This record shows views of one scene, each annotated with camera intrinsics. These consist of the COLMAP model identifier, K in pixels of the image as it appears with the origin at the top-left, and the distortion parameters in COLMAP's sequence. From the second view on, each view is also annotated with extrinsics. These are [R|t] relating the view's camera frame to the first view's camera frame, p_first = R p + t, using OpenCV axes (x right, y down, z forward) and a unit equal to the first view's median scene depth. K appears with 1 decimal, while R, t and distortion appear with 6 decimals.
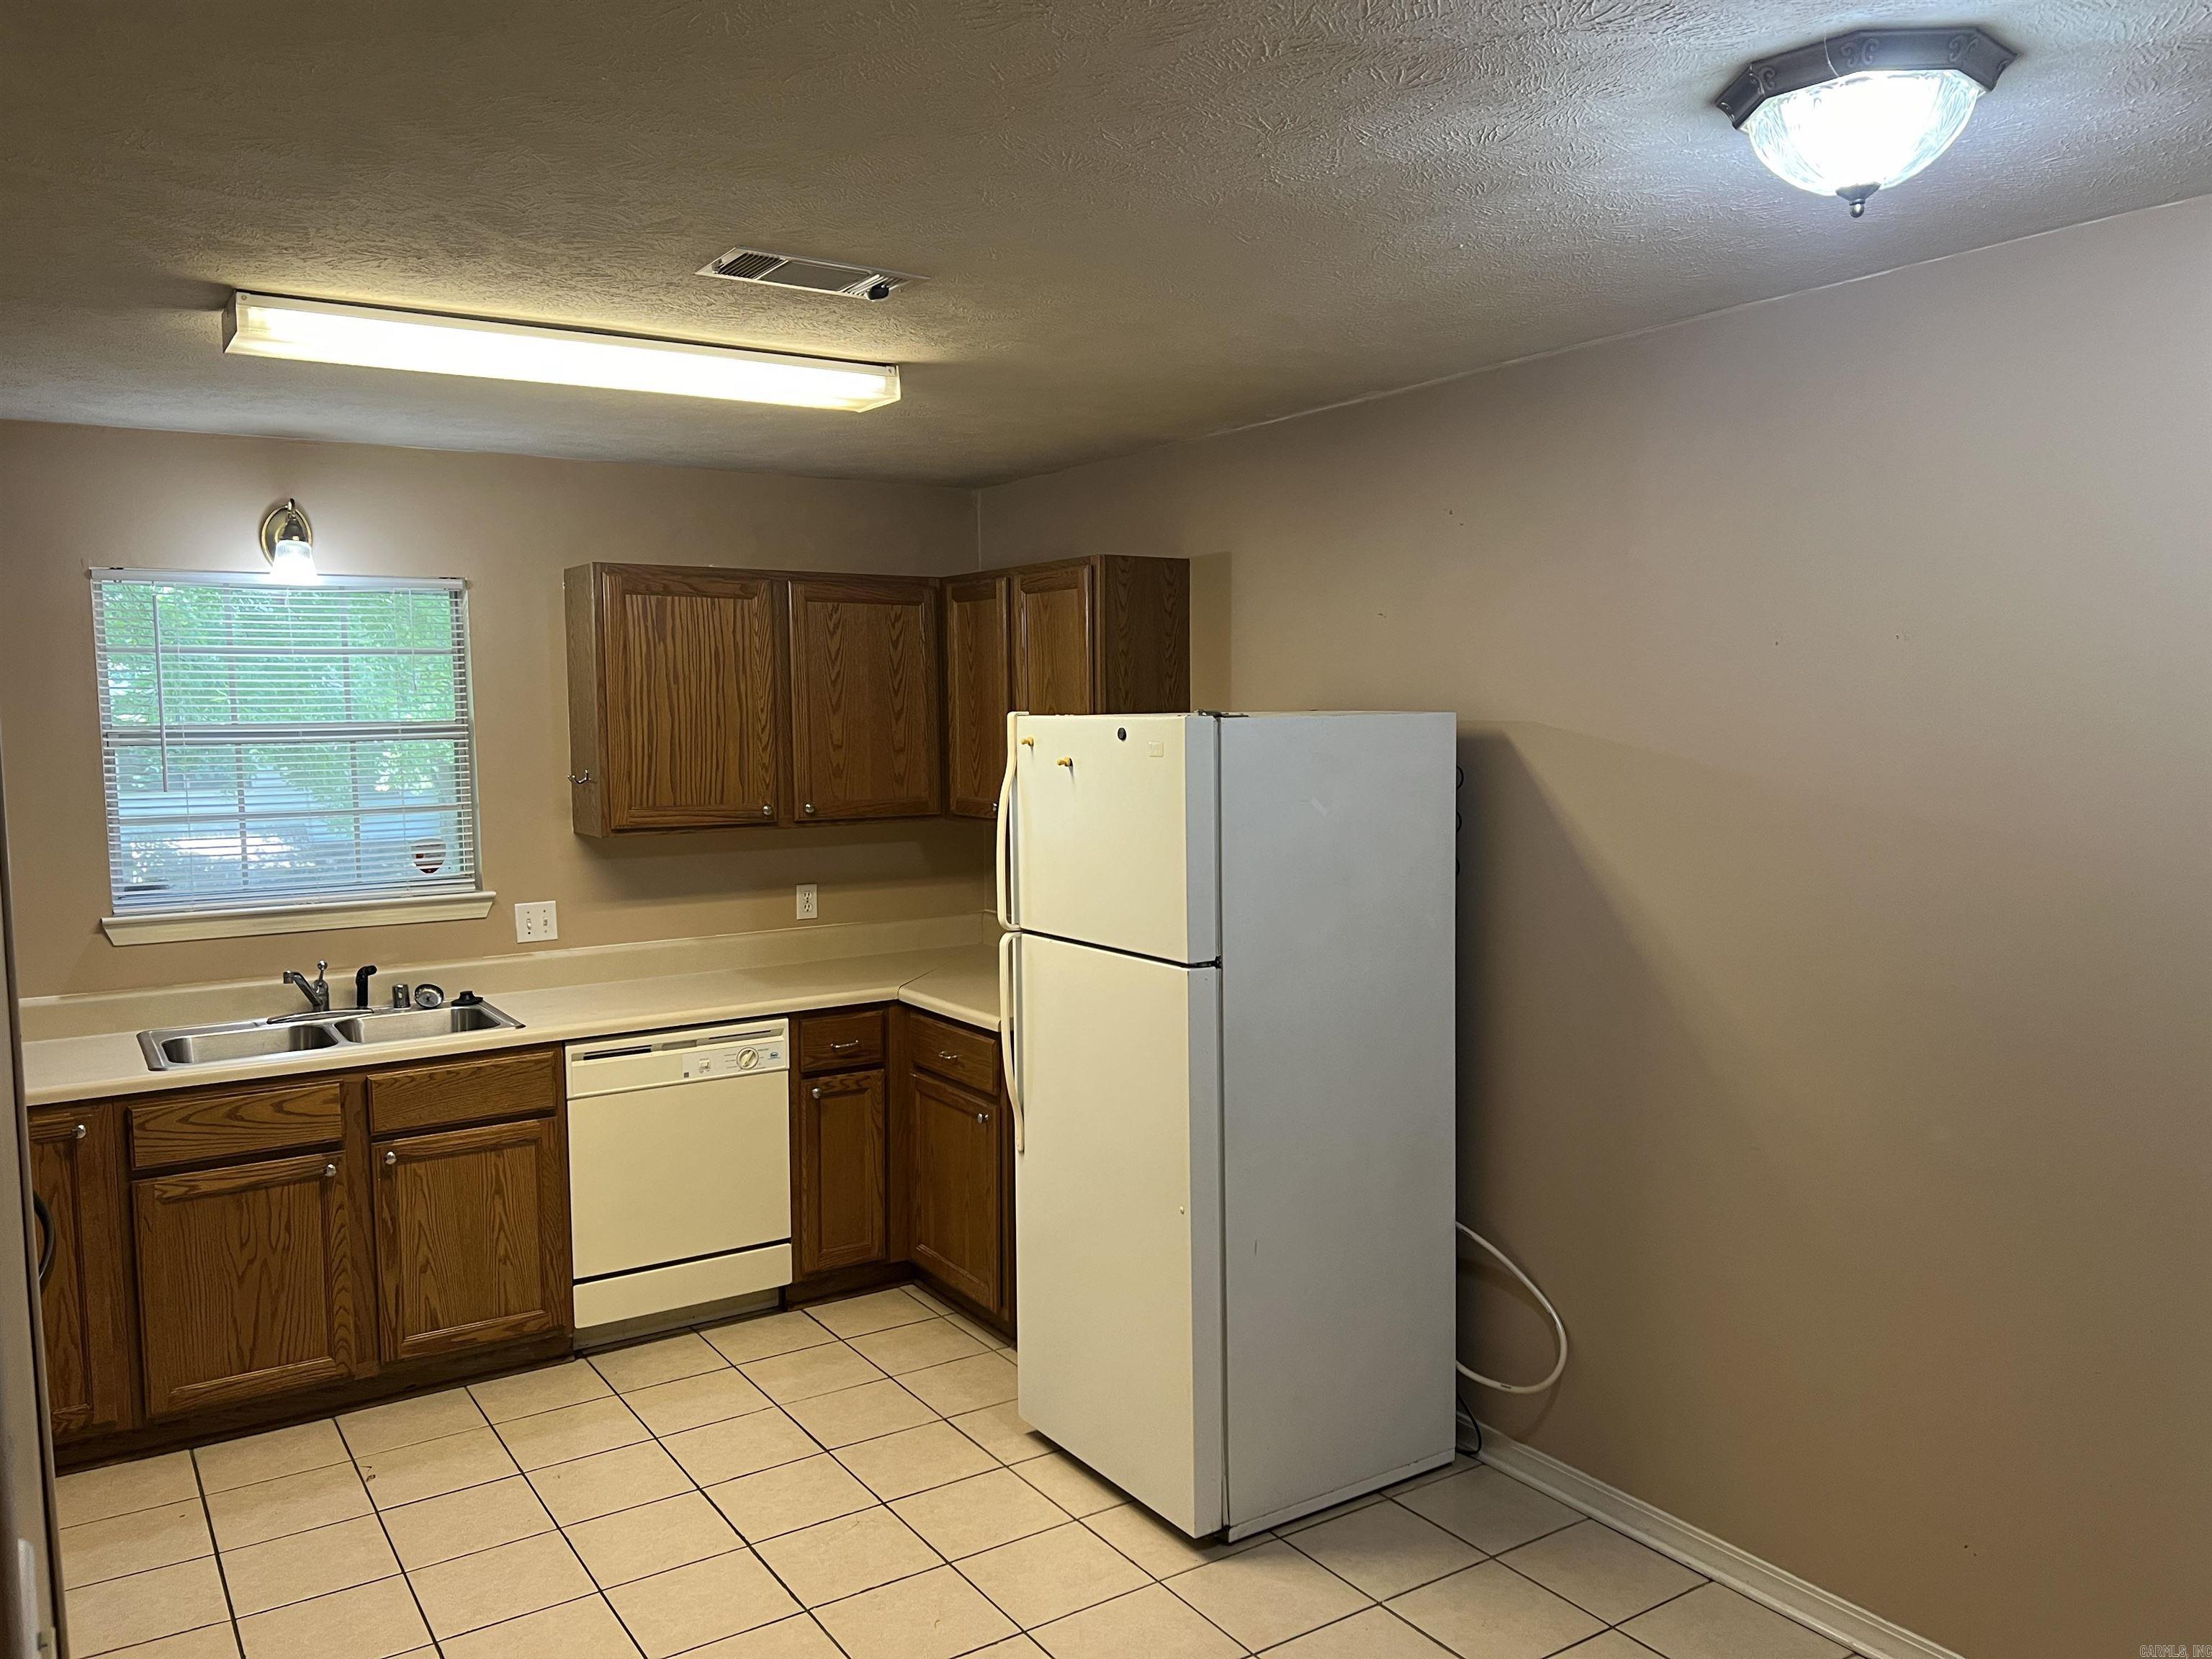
lens RADIAL K [[1660.1, 0, 1106.0], [0, 1660.1, 829.5], [0, 0, 1]] dist [0.006121, -0.046066]
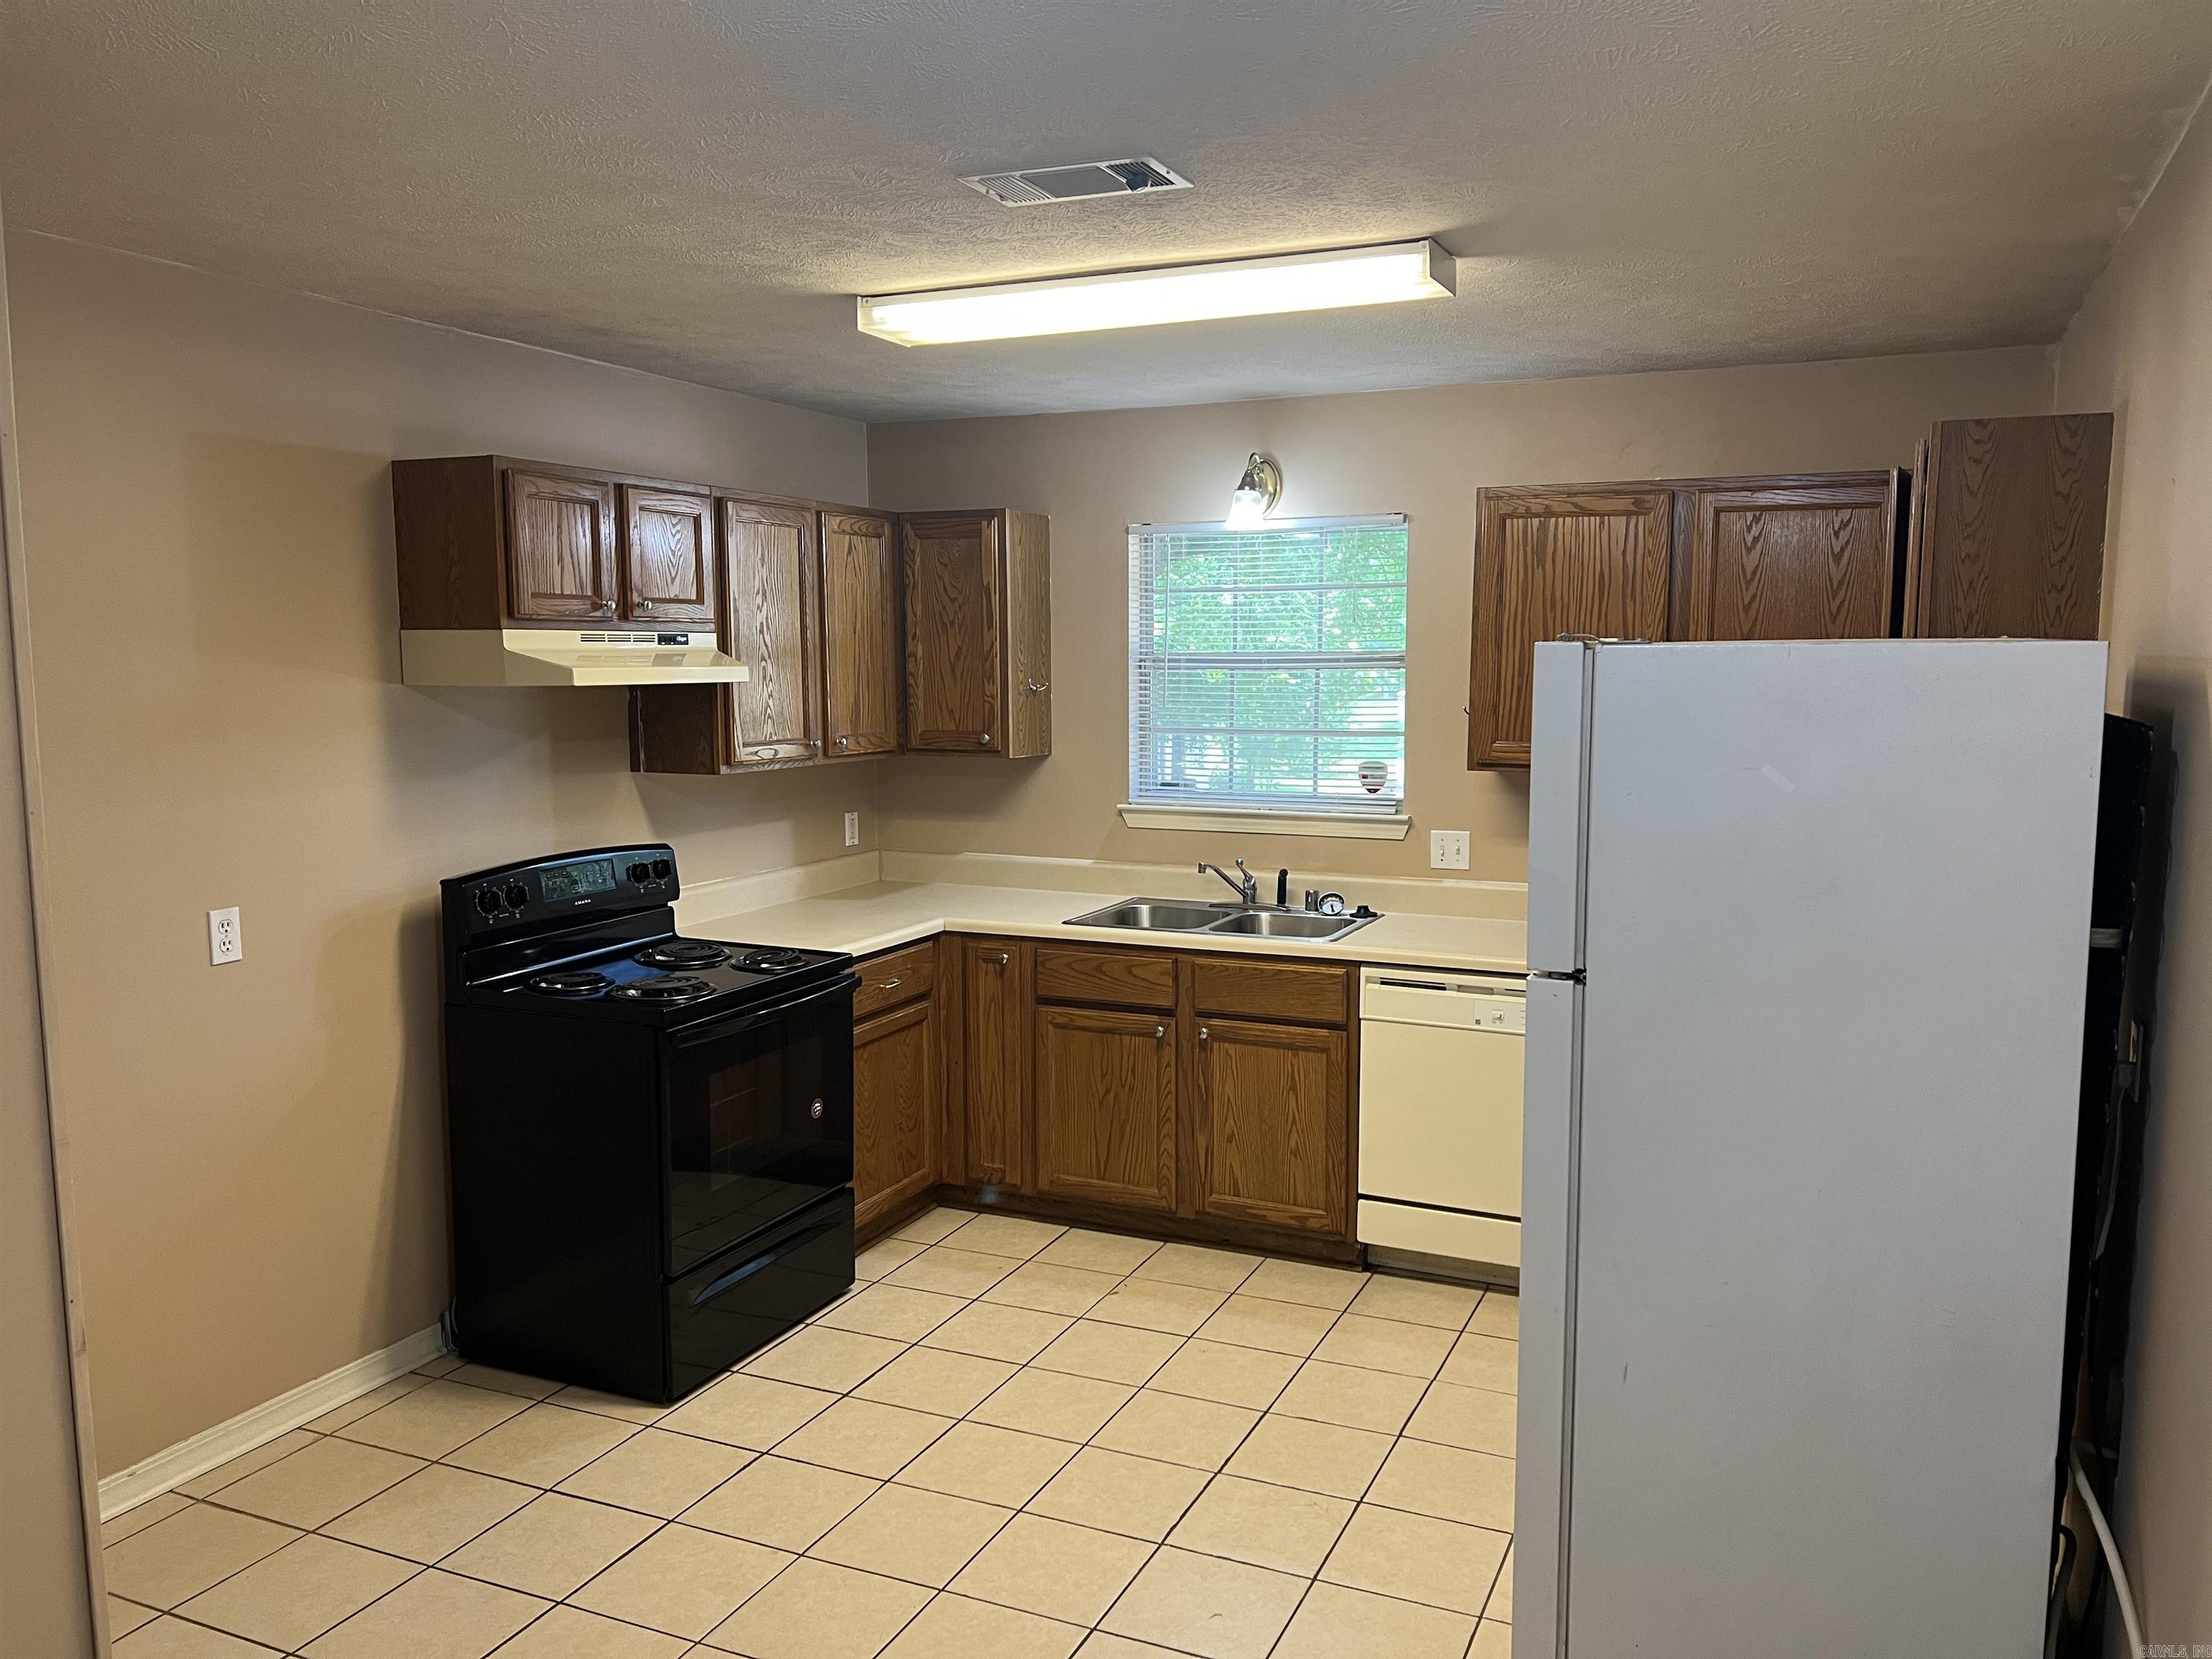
lens RADIAL K [[1609.6, 0, 1106.0], [0, 1609.6, 829.5], [0, 0, 1]] dist [0.084139, -0.154173]
pose [[0.521277, 0.100201, -0.847484, 0.434219], [-0.068622, 0.994789, 0.075409, -0.019208], [0.850624, 0.018847, 0.525437, 0.338705]]
